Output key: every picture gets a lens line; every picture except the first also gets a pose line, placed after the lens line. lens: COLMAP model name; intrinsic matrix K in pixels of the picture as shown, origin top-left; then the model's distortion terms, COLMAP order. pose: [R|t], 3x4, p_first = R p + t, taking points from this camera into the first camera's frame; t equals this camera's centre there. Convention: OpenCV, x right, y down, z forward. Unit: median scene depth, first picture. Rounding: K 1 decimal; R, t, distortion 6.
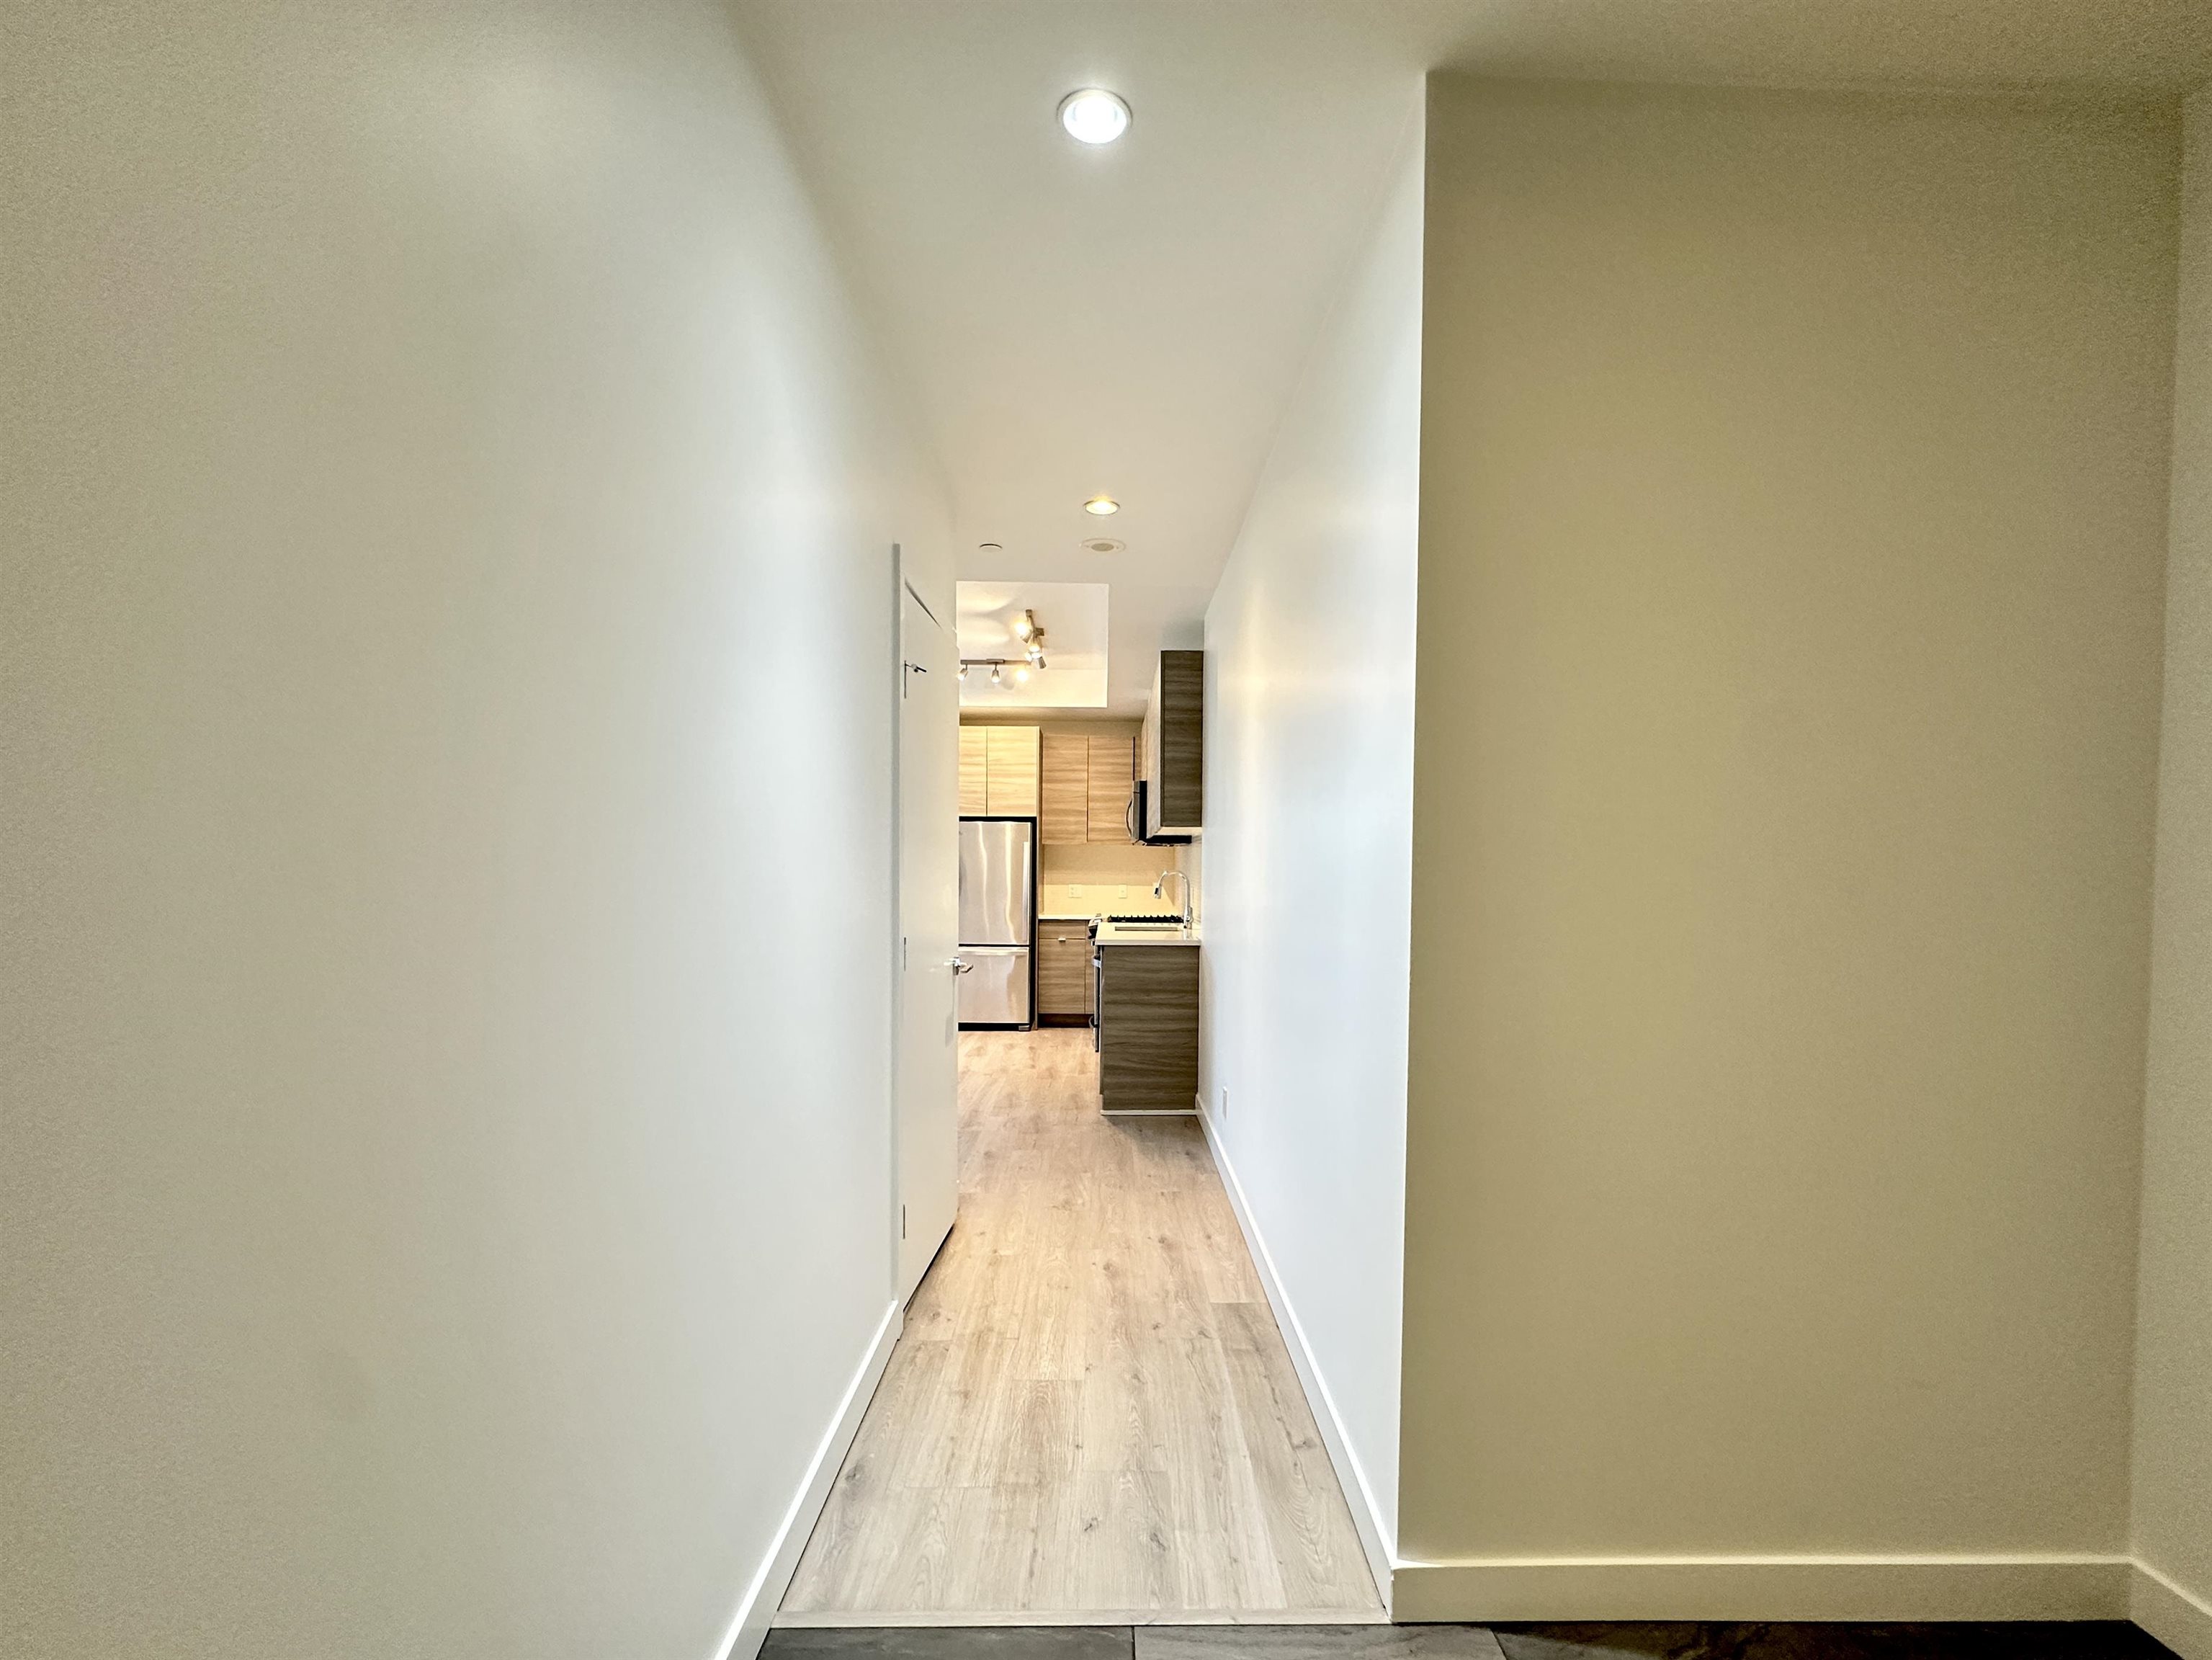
lens RADIAL K [[972.3, 0, 1110.2], [0, 972.3, 898.8], [0, 0, 1]] dist [0.000215, -0.000013]
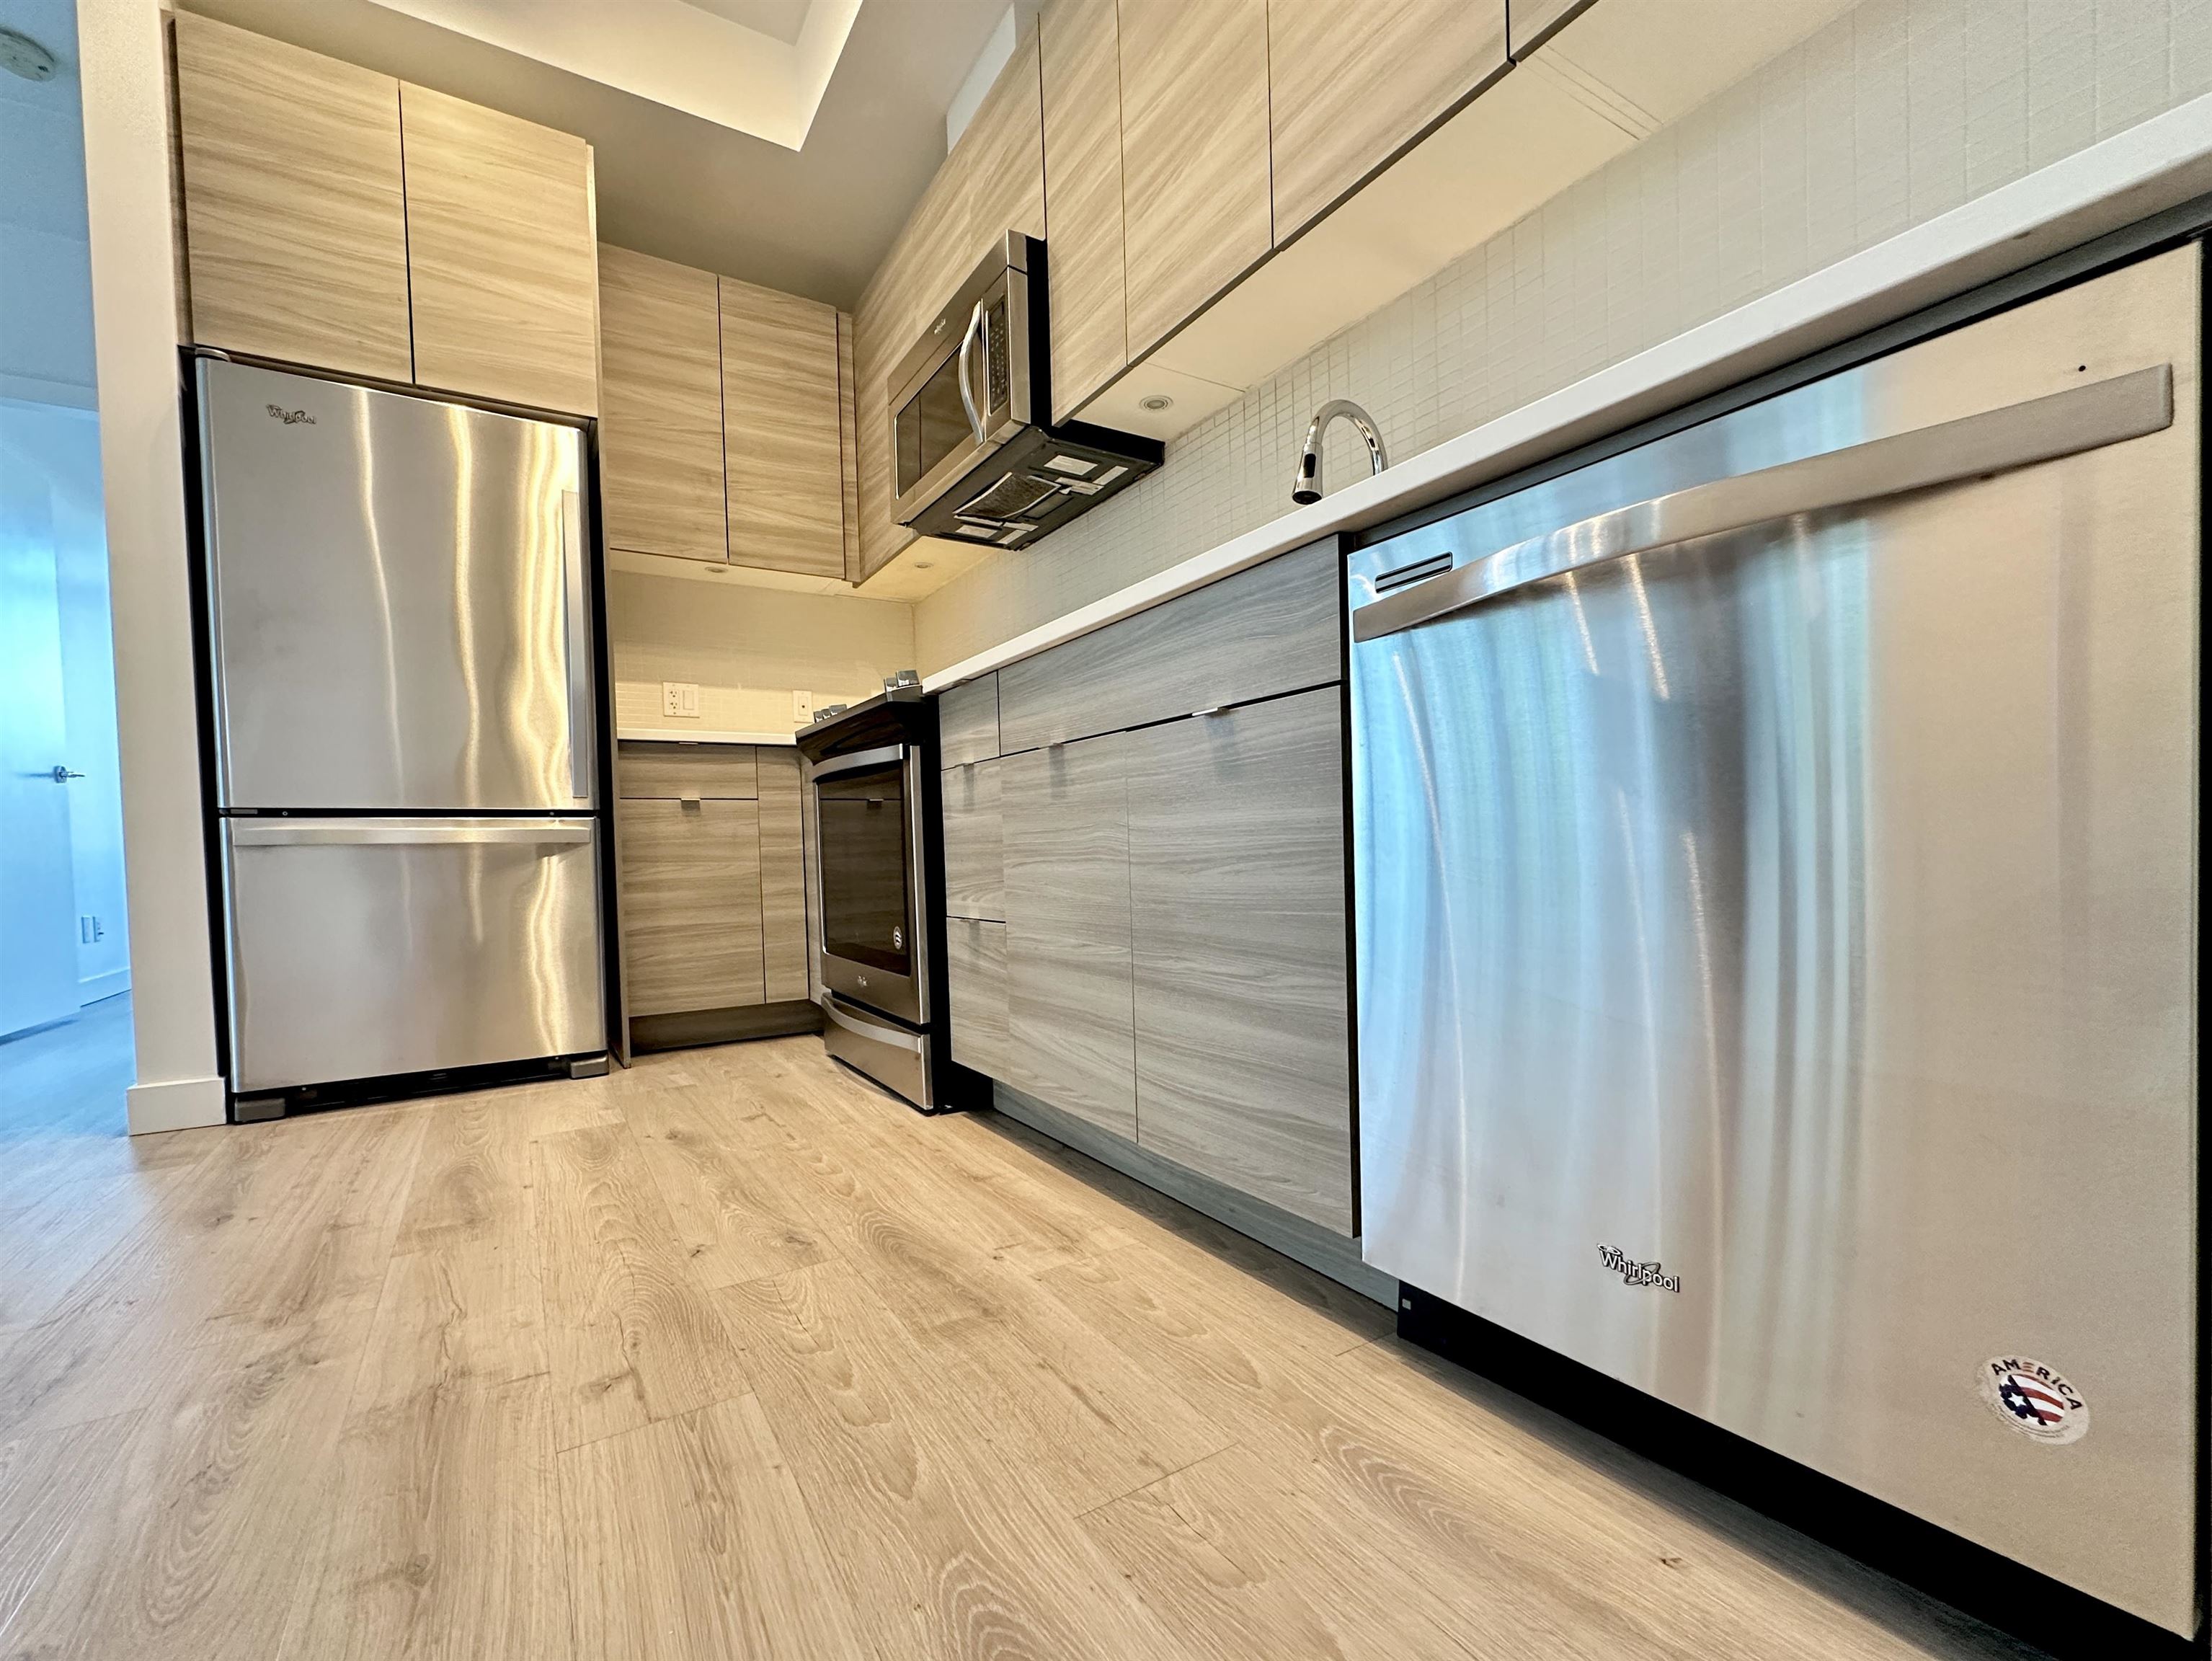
lens RADIAL K [[951.0, 0, 1084.9], [0, 951.0, 874.1], [0, 0, 1]] dist [0.001173, -0.000045]
pose [[0.856070, -0.046865, 0.514731, -0.108041], [0.049405, 0.998740, 0.008766, 0.074178], [-0.514493, 0.017926, 0.857307, 0.644094]]
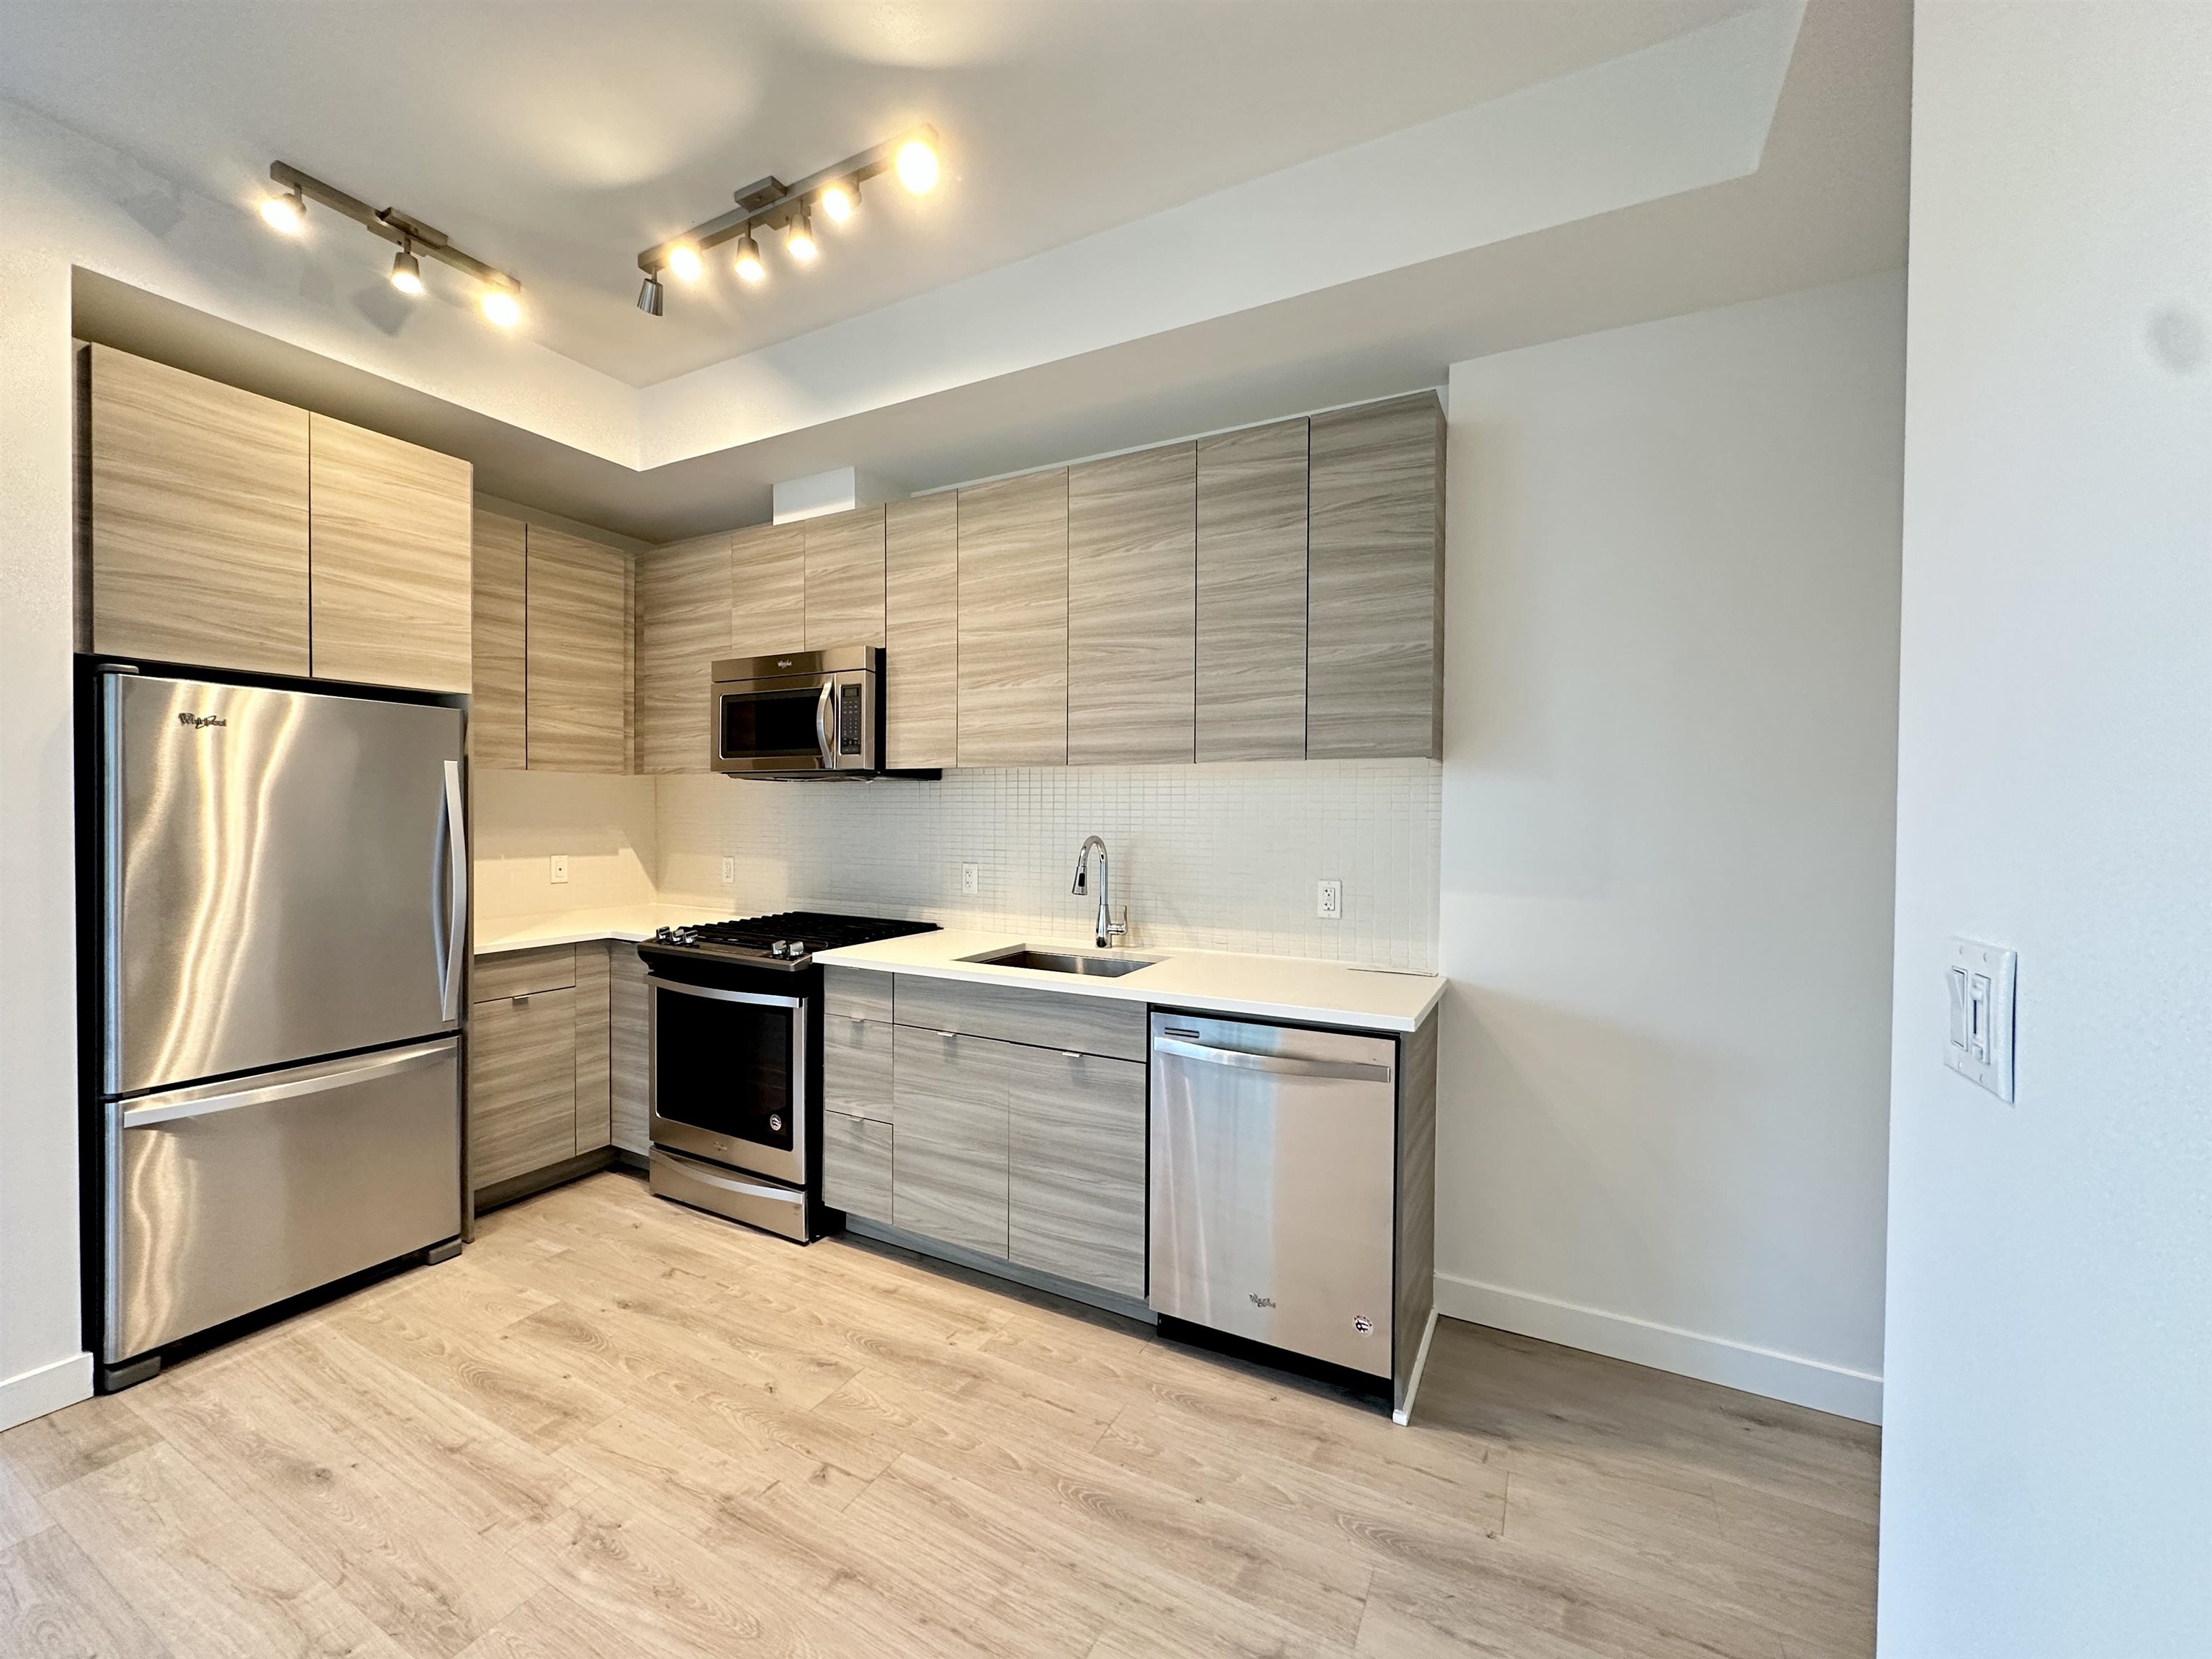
lens RADIAL K [[882.7, 0, 1103.4], [0, 882.7, 825.0], [0, 0, 1]] dist [0.001328, -0.000344]
pose [[0.471647, -0.018623, 0.881591, -0.269108], [0.020576, 0.999737, 0.010110, -0.031125], [-0.881547, 0.013371, 0.471907, 0.613315]]
